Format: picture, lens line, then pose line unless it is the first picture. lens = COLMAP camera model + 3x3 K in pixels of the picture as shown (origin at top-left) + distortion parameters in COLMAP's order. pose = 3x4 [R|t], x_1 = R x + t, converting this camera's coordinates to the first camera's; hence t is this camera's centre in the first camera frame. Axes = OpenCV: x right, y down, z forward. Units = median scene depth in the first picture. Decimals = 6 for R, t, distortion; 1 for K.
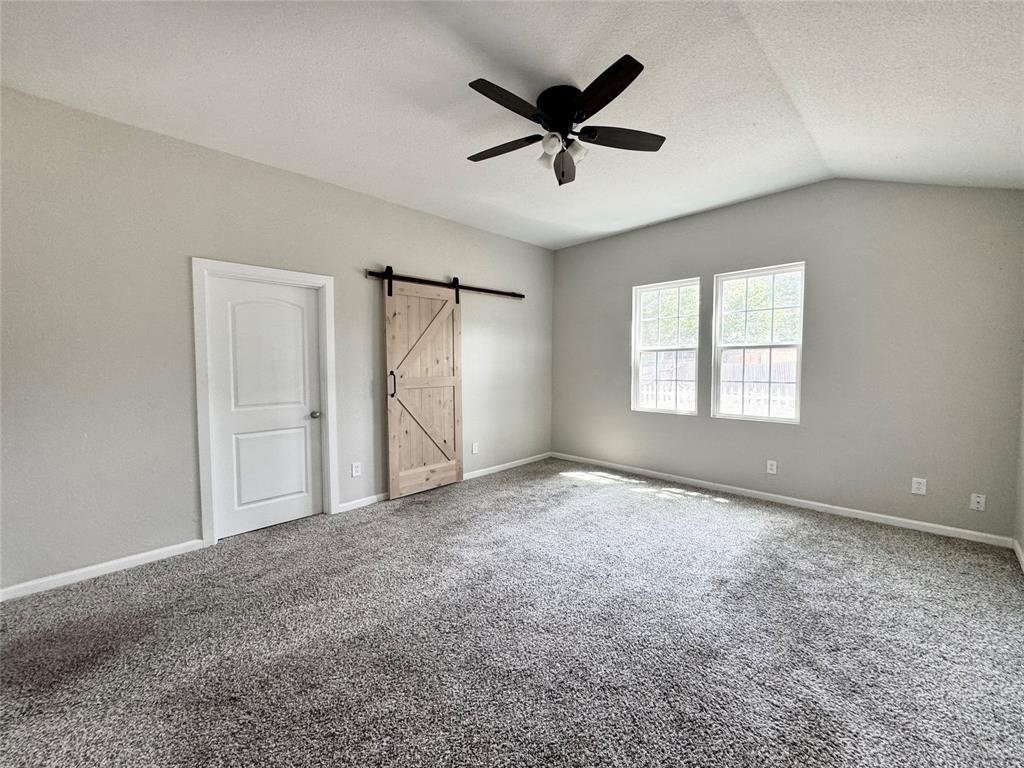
lens RADIAL K [[407.4, 0, 512.9], [0, 407.4, 385.5], [0, 0, 1]] dist [0.000119, 0.000075]
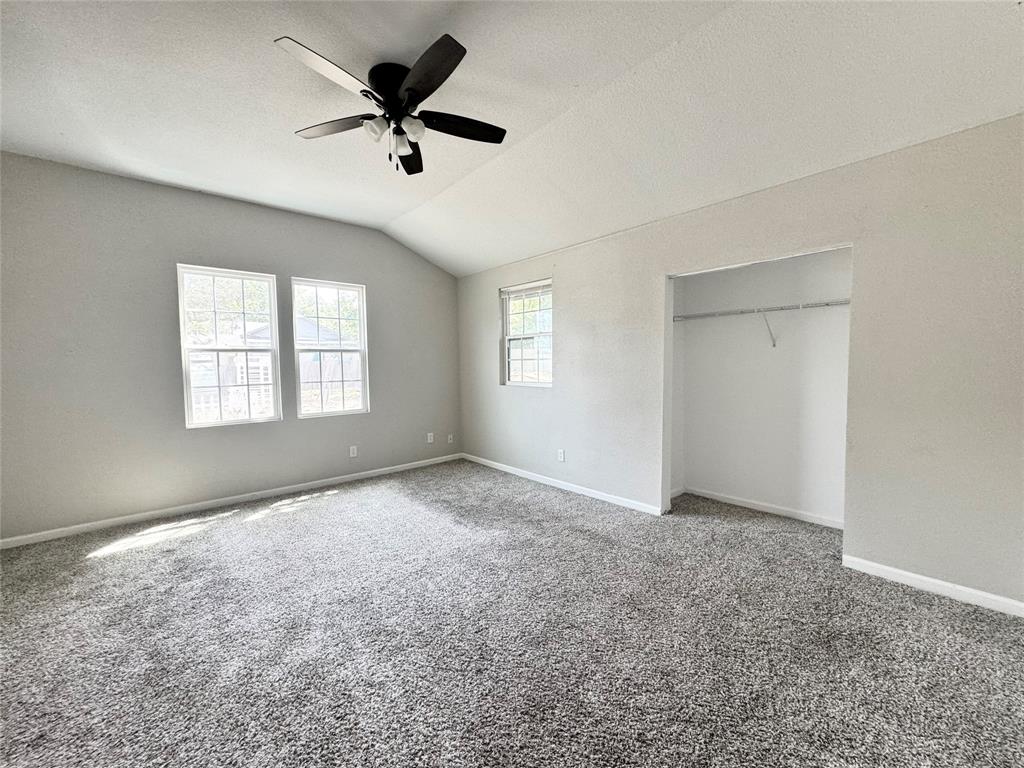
lens RADIAL K [[407.4, 0, 513.1], [0, 407.4, 383.5], [0, 0, 1]] dist [0.000119, 0.000075]
pose [[0.073756, -0.043325, 0.996335, -0.488023], [0.070150, 0.996807, 0.038153, -0.010273], [-0.994806, 0.067079, 0.076560, 0.409788]]
